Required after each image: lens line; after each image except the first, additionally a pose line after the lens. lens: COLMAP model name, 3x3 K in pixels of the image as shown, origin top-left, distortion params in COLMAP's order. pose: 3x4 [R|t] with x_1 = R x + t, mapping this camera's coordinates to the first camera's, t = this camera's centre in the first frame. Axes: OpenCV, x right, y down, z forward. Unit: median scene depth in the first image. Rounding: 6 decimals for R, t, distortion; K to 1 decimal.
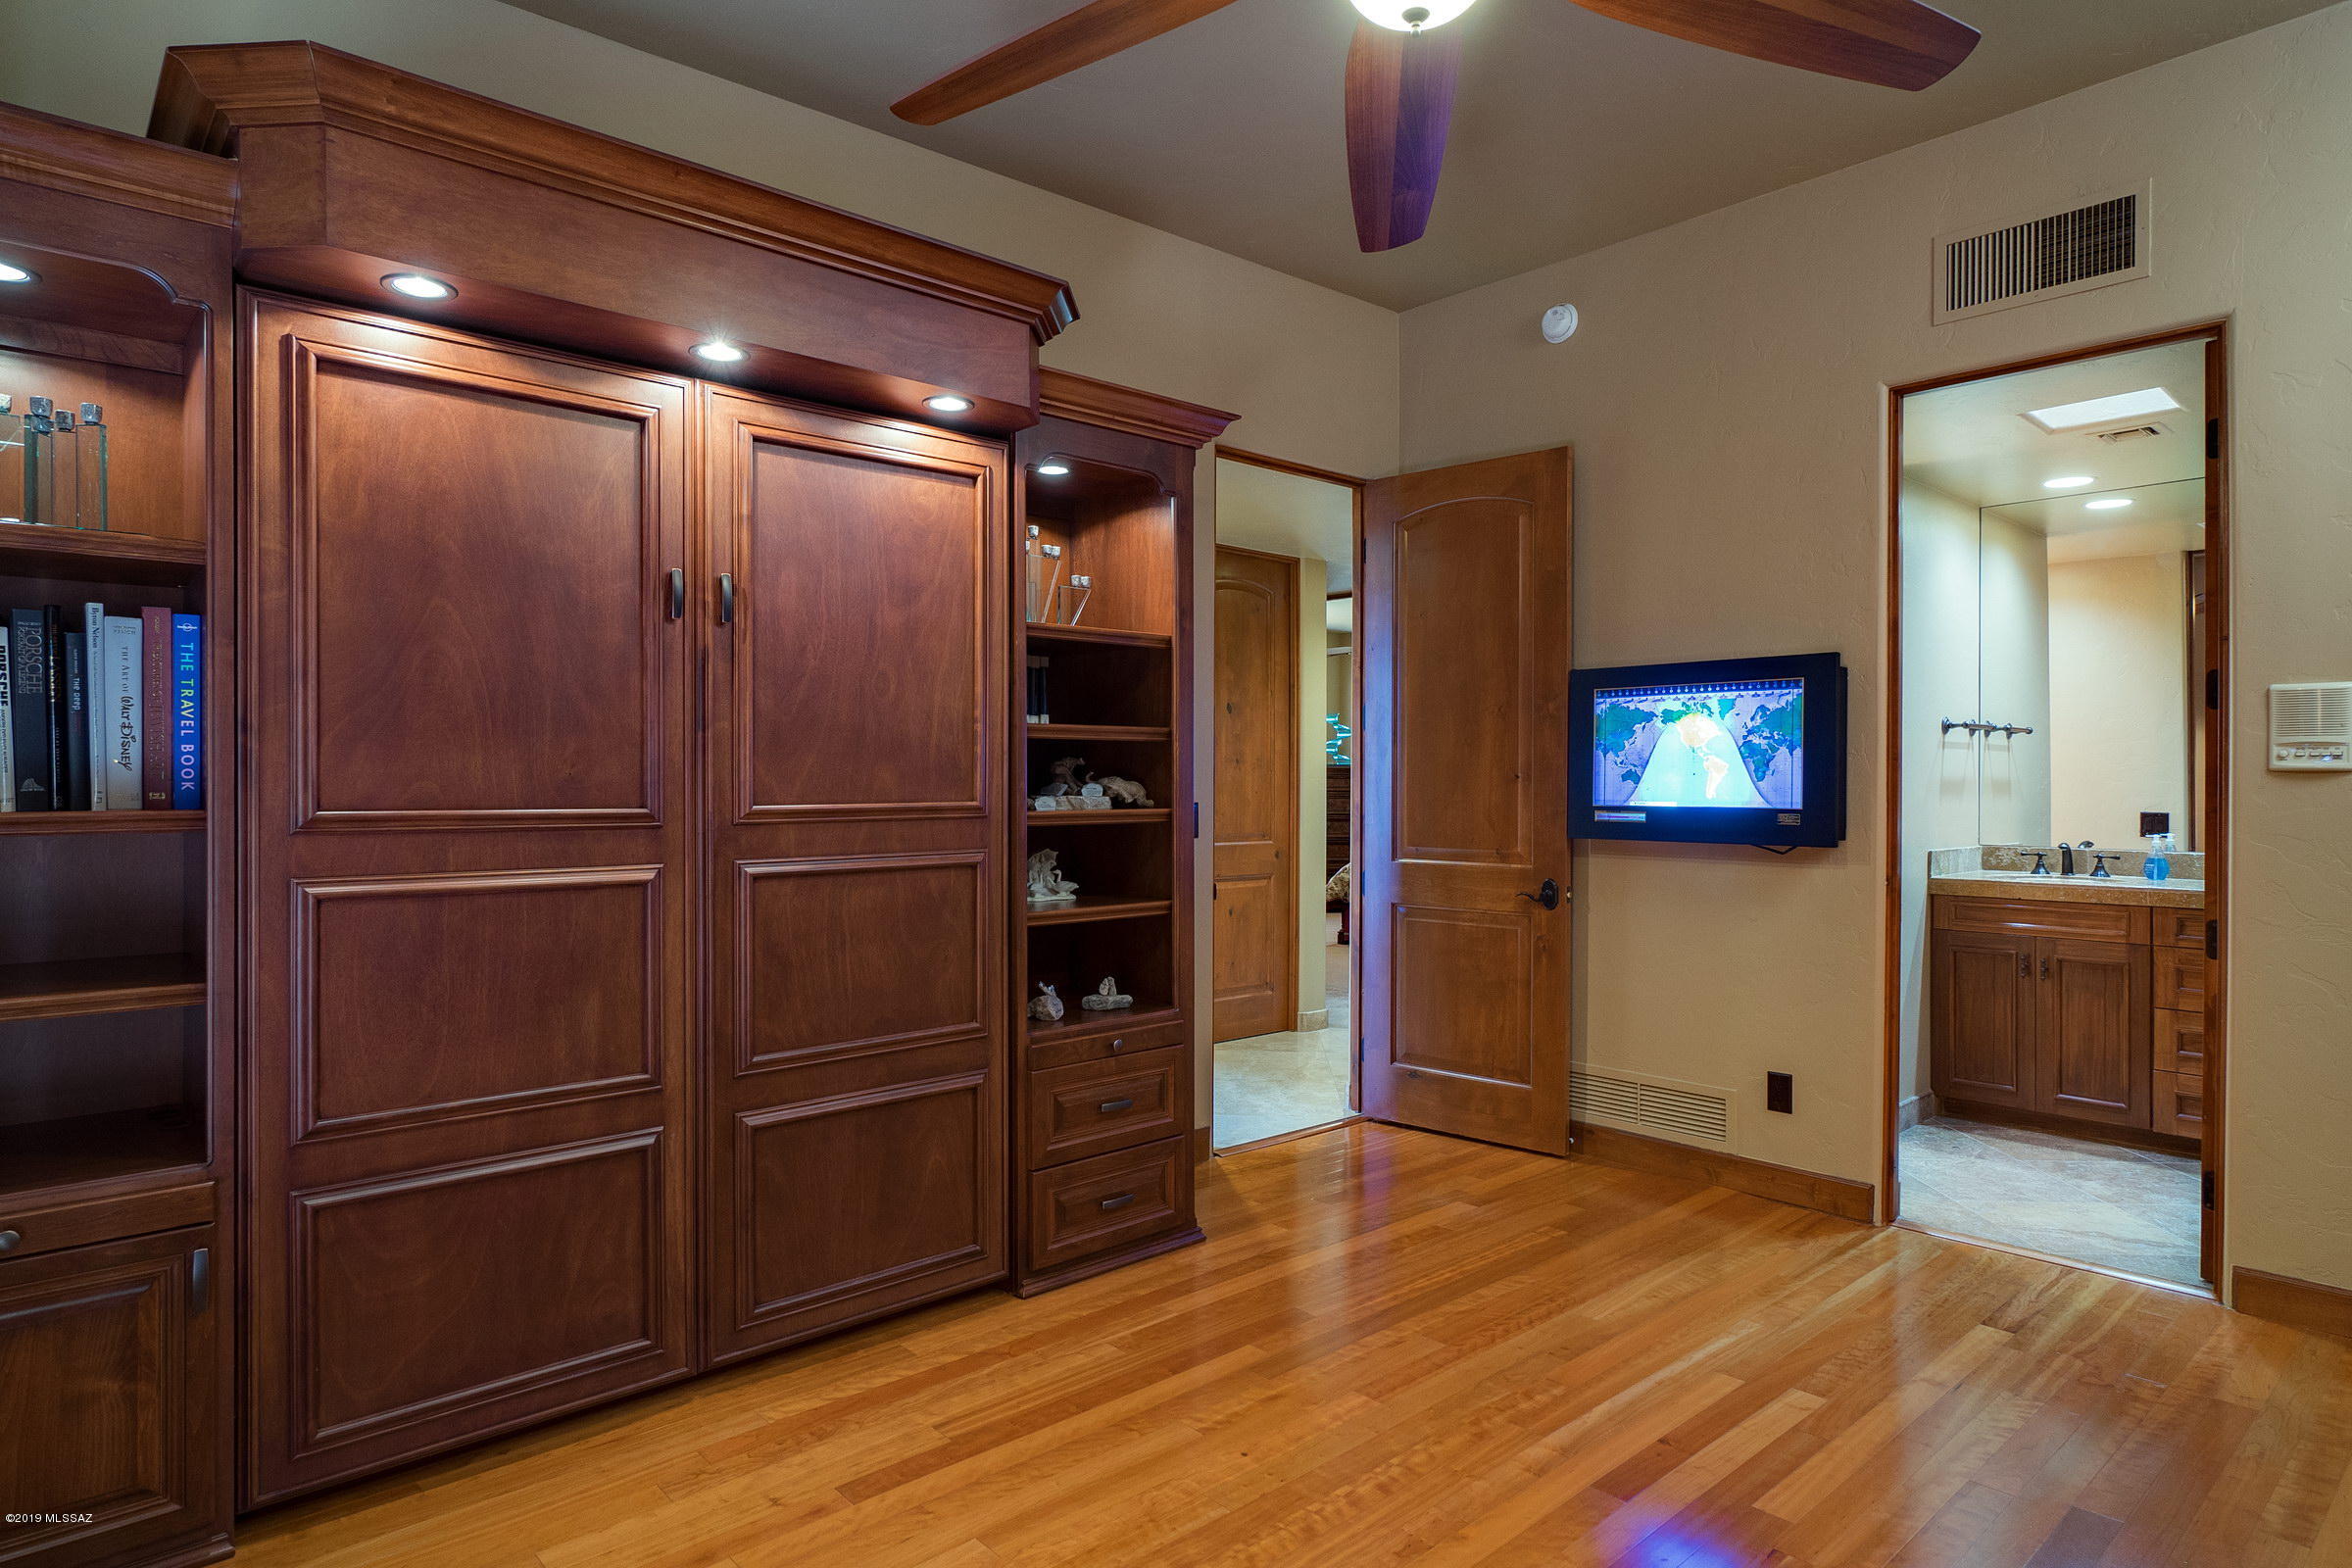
lens RADIAL K [[1314.9, 0, 1176.0], [0, 1314.9, 784.0], [0, 0, 1]] dist [-0.001912, -0.000278]
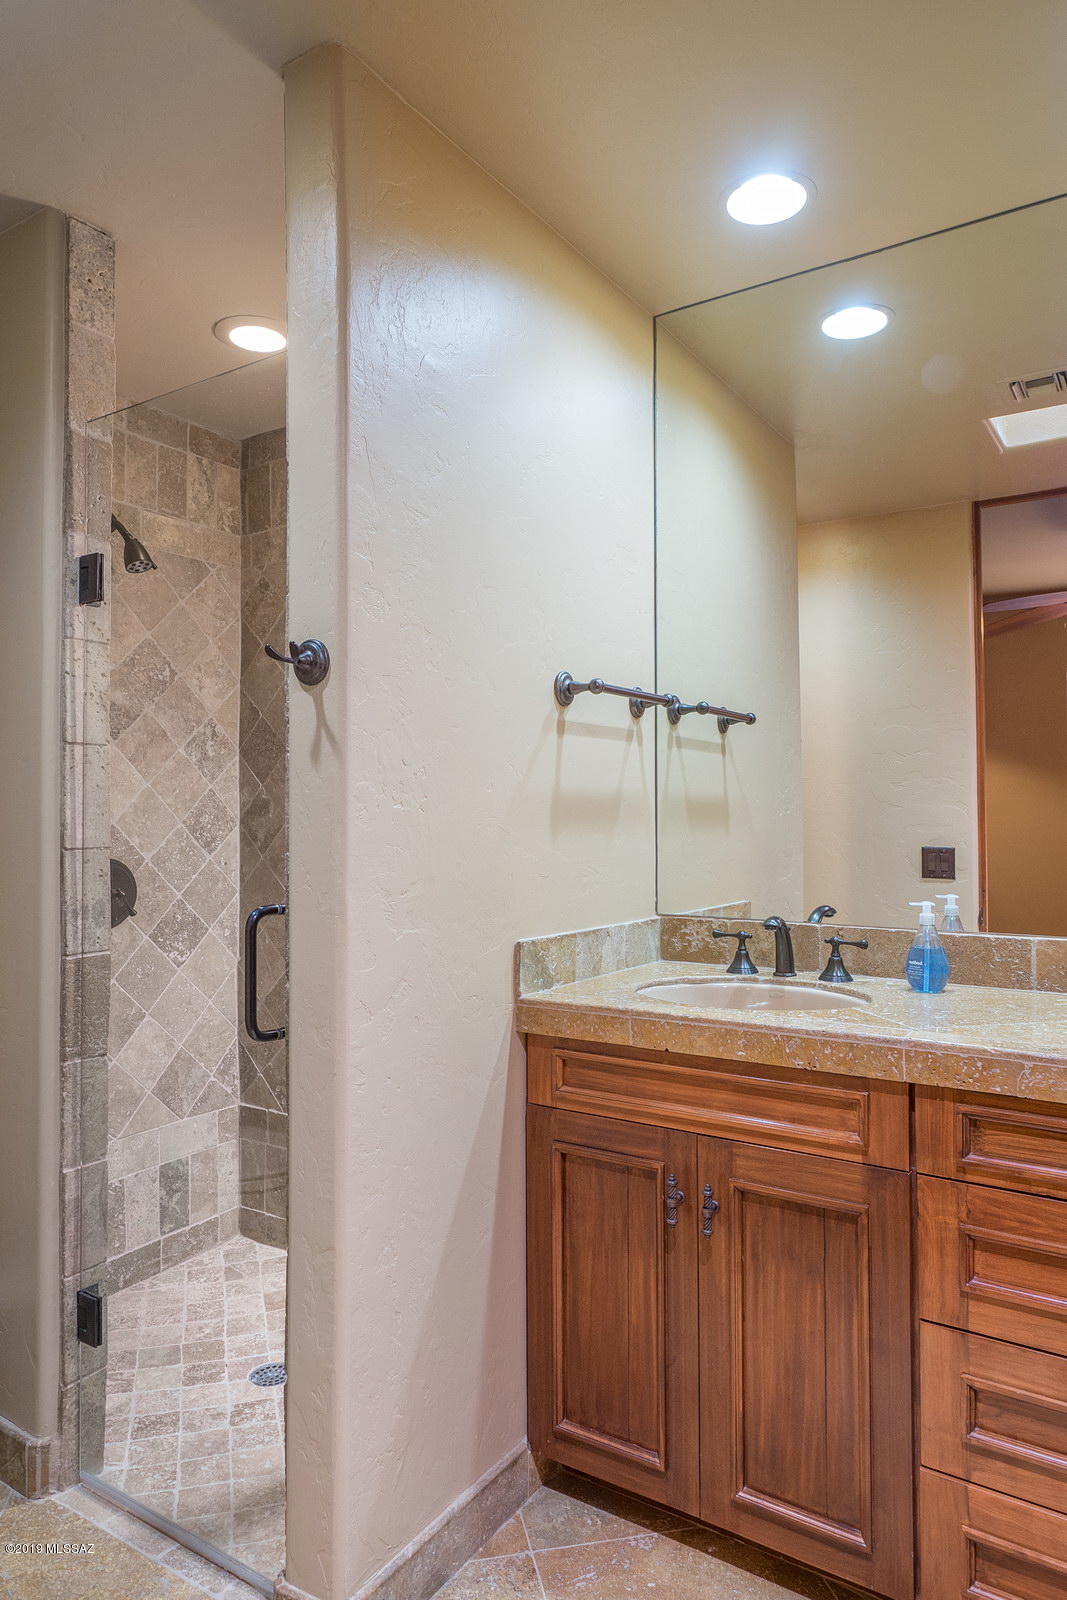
lens RADIAL K [[1015.3, 0, 533.5], [0, 1015.3, 800.0], [0, 0, 1]] dist [-0.003461, 0.000316]
pose [[0.969787, -0.000658, 0.243951, 0.487430], [0.005207, 0.999824, -0.018001, 0.005493], [-0.243896, 0.018727, 0.969621, 0.635335]]
